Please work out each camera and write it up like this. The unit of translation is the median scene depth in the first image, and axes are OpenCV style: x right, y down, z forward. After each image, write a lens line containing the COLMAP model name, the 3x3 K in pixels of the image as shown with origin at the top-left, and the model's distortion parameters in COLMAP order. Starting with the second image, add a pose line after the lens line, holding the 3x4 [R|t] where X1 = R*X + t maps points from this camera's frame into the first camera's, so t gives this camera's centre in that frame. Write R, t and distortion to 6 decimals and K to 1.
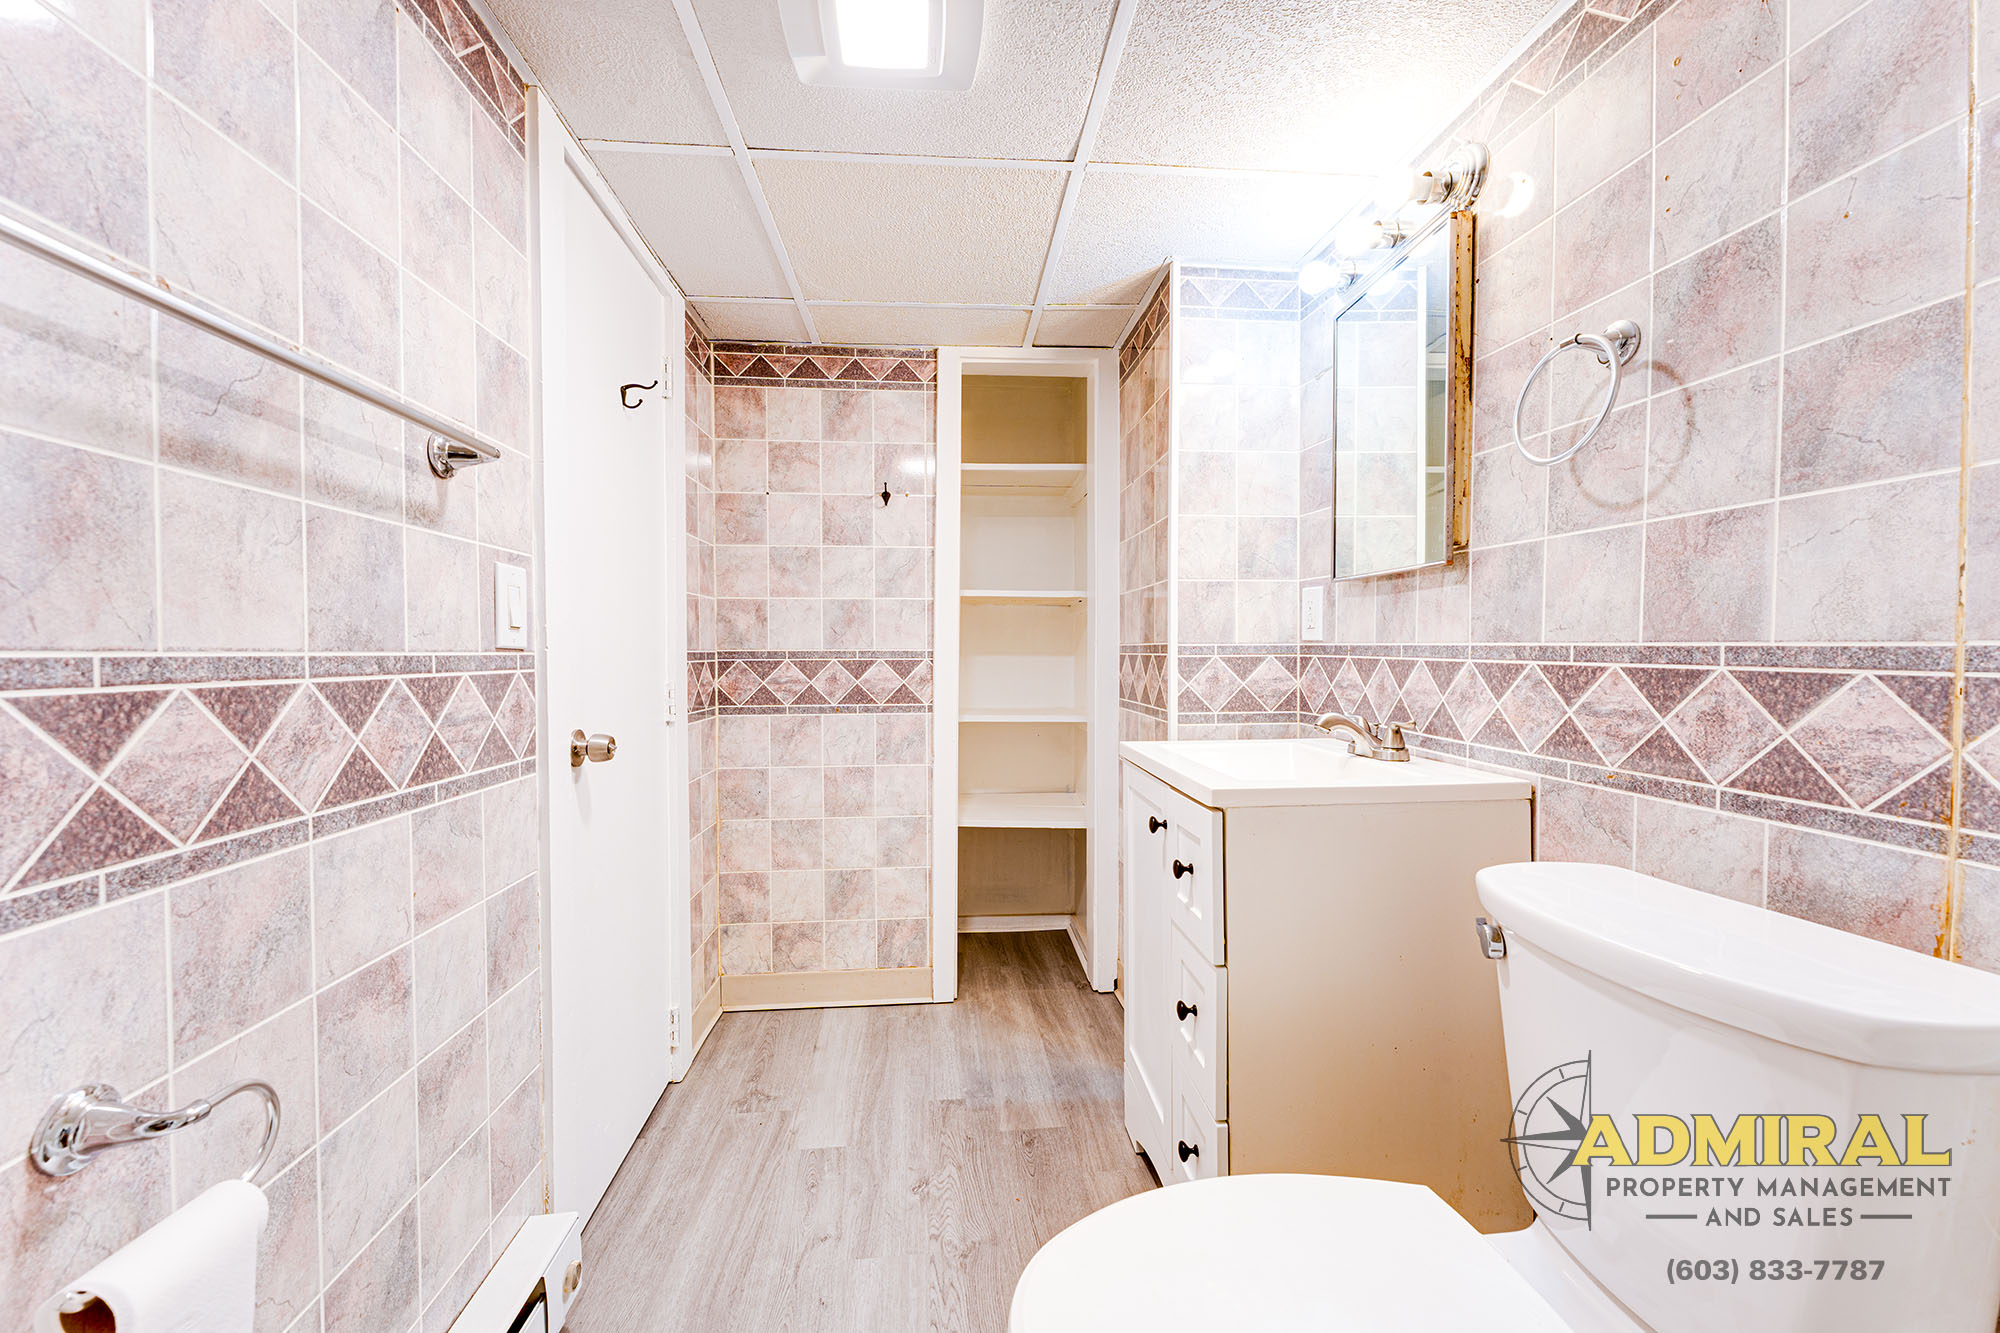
lens RADIAL K [[793.7, 0, 996.9], [0, 793.7, 666.1], [0, 0, 1]] dist [-0.004107, 0.000130]
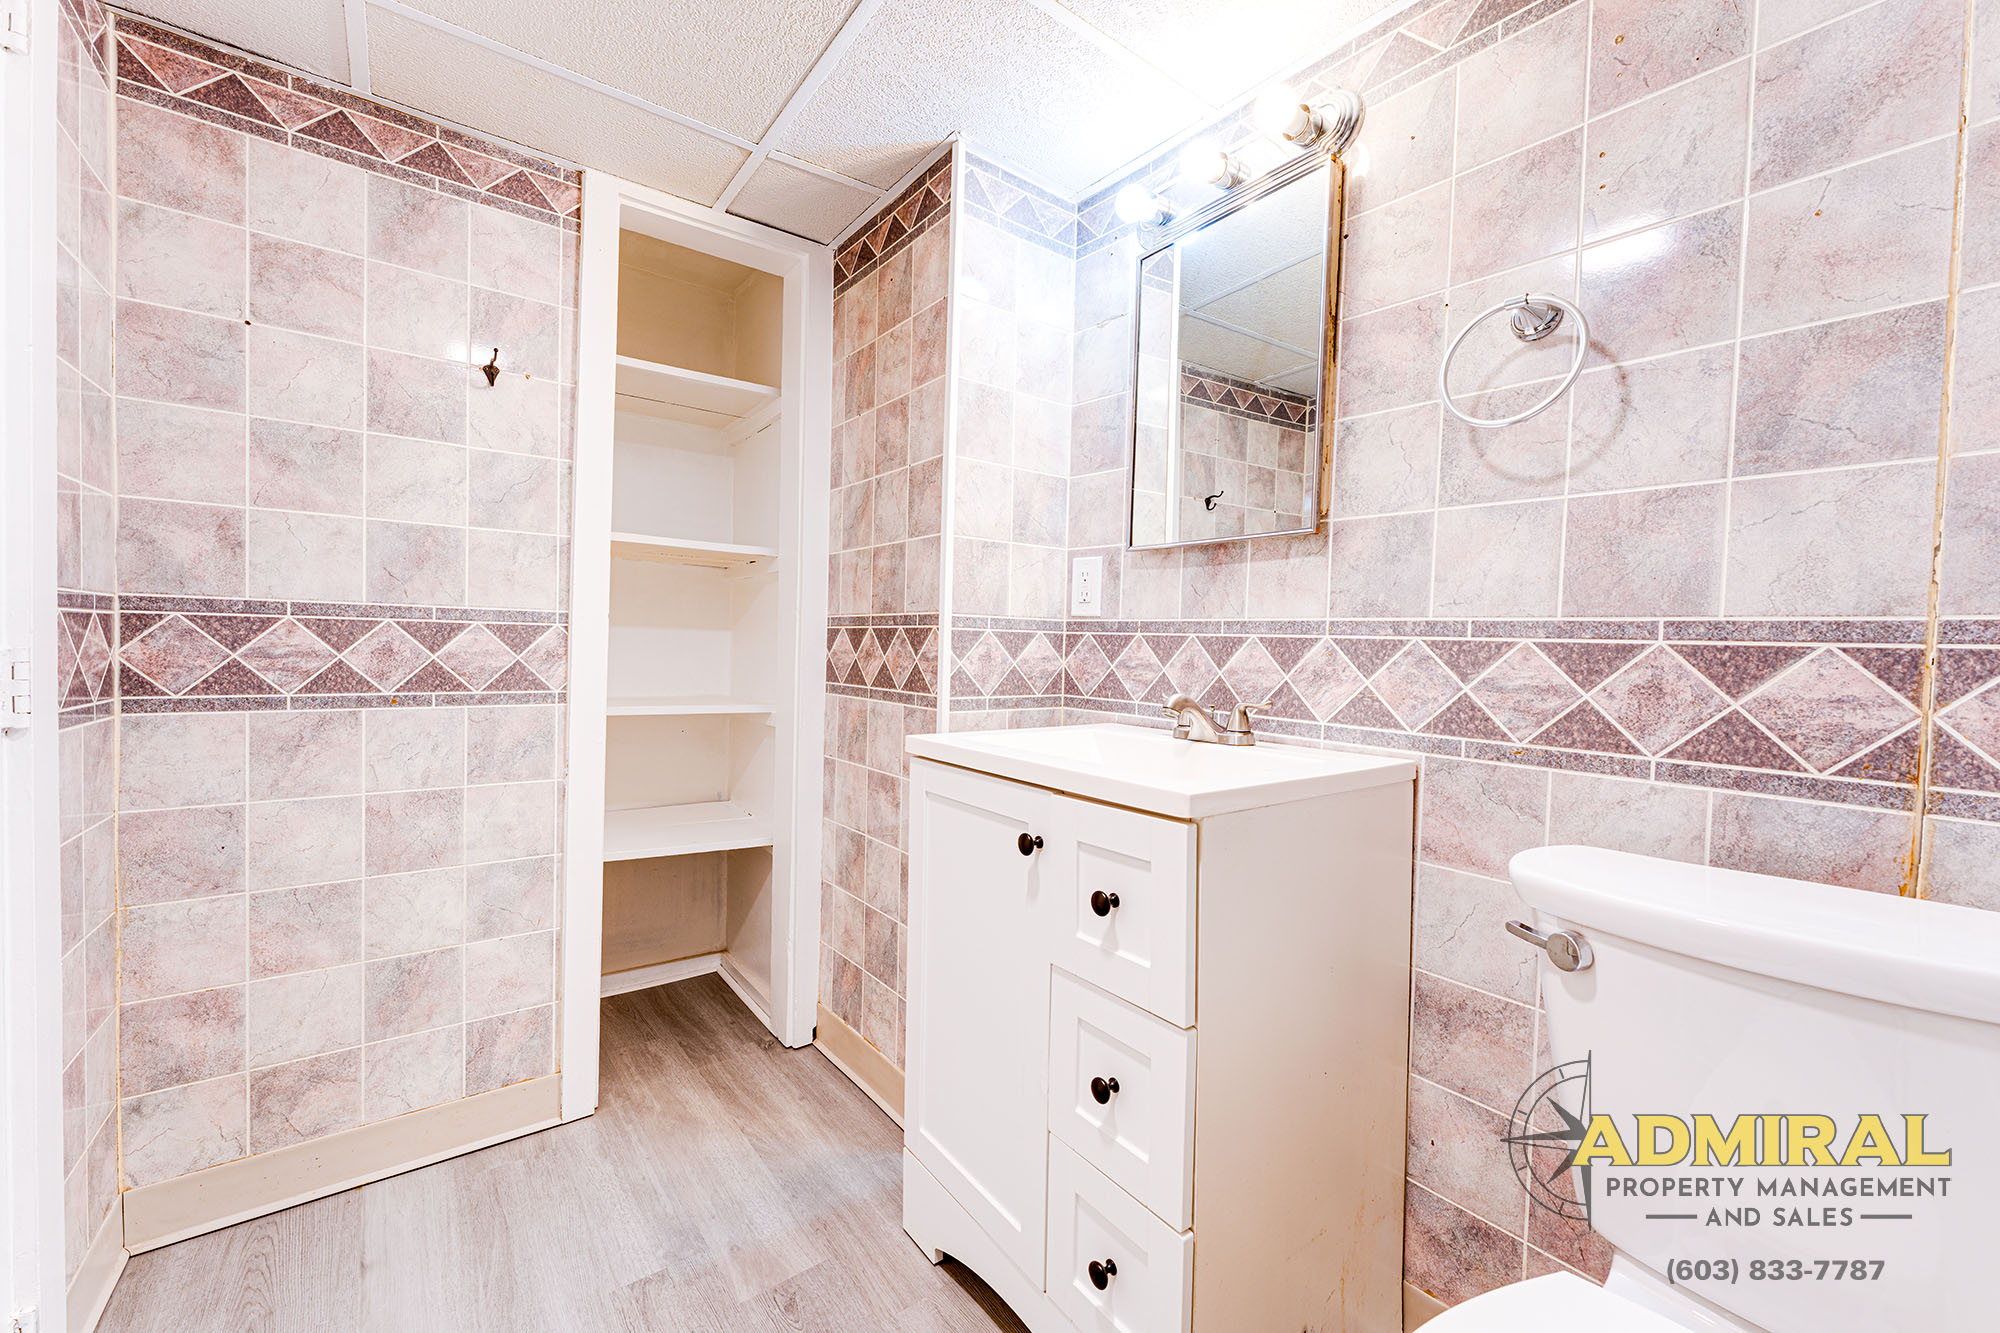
lens RADIAL K [[793.7, 0, 1002.5], [0, 793.7, 666.4], [0, 0, 1]] dist [-0.004107, 0.000130]
pose [[0.843086, 0.009332, 0.537698, -0.166830], [-0.016630, 0.999824, 0.008723, 0.018397], [-0.537522, -0.016296, 0.843093, 0.280272]]
